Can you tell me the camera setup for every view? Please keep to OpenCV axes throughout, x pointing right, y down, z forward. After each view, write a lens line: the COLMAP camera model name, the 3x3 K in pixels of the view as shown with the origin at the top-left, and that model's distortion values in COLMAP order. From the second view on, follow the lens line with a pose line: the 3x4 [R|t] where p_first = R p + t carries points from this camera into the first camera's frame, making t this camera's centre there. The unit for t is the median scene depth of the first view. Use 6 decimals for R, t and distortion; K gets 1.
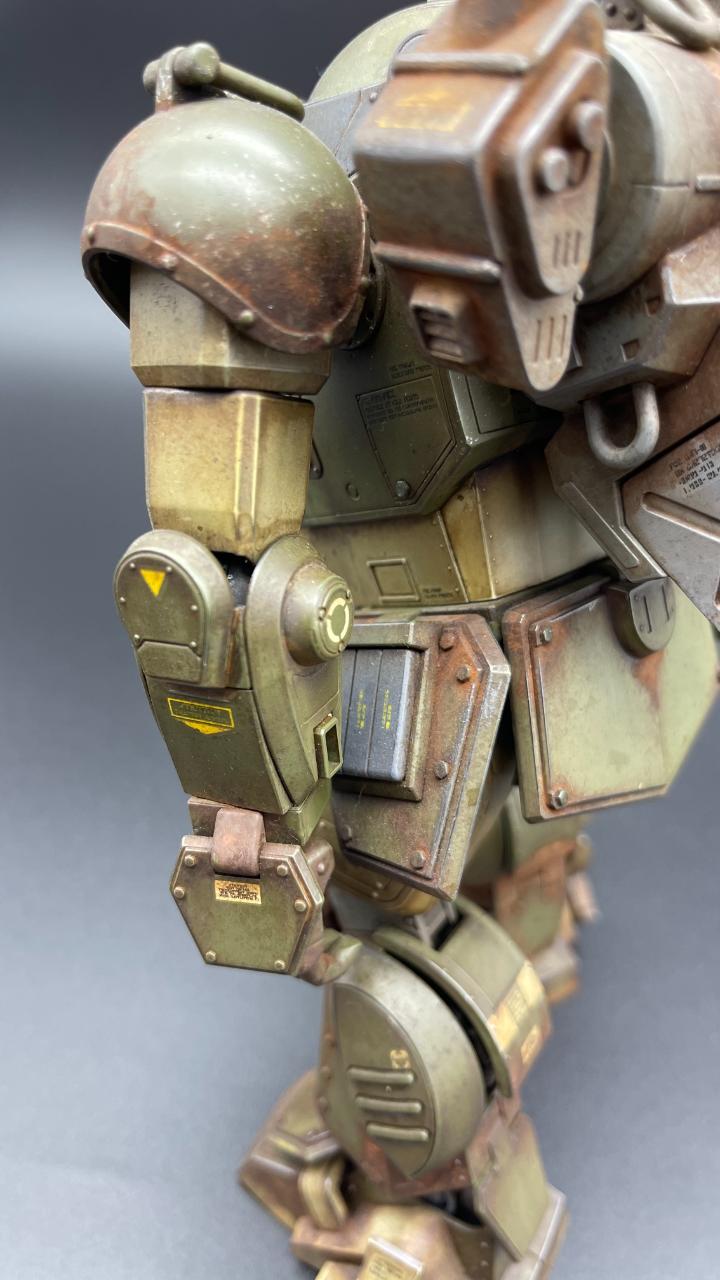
lens RADIAL K [[1031.5, 0, 354.2], [0, 1031.5, 617.8], [0, 0, 1]] dist [0.013891, -0.077169]
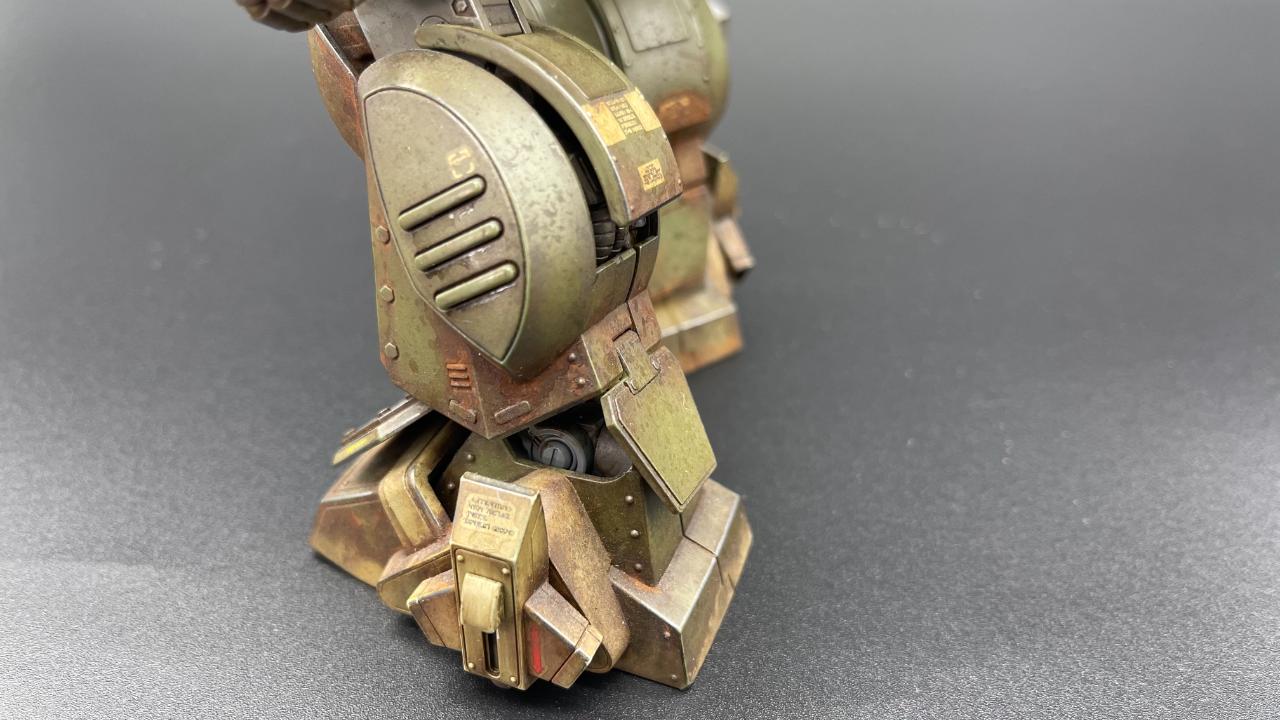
lens RADIAL K [[1031.5, 0, 641.9], [0, 1031.5, 367.1], [0, 0, 1]] dist [0.013891, -0.077169]
pose [[0.988266, -0.110299, 0.105660, 0.091875], [0.113968, 0.993052, -0.029318, 0.722027], [-0.101692, 0.041015, 0.993970, 0.356663]]
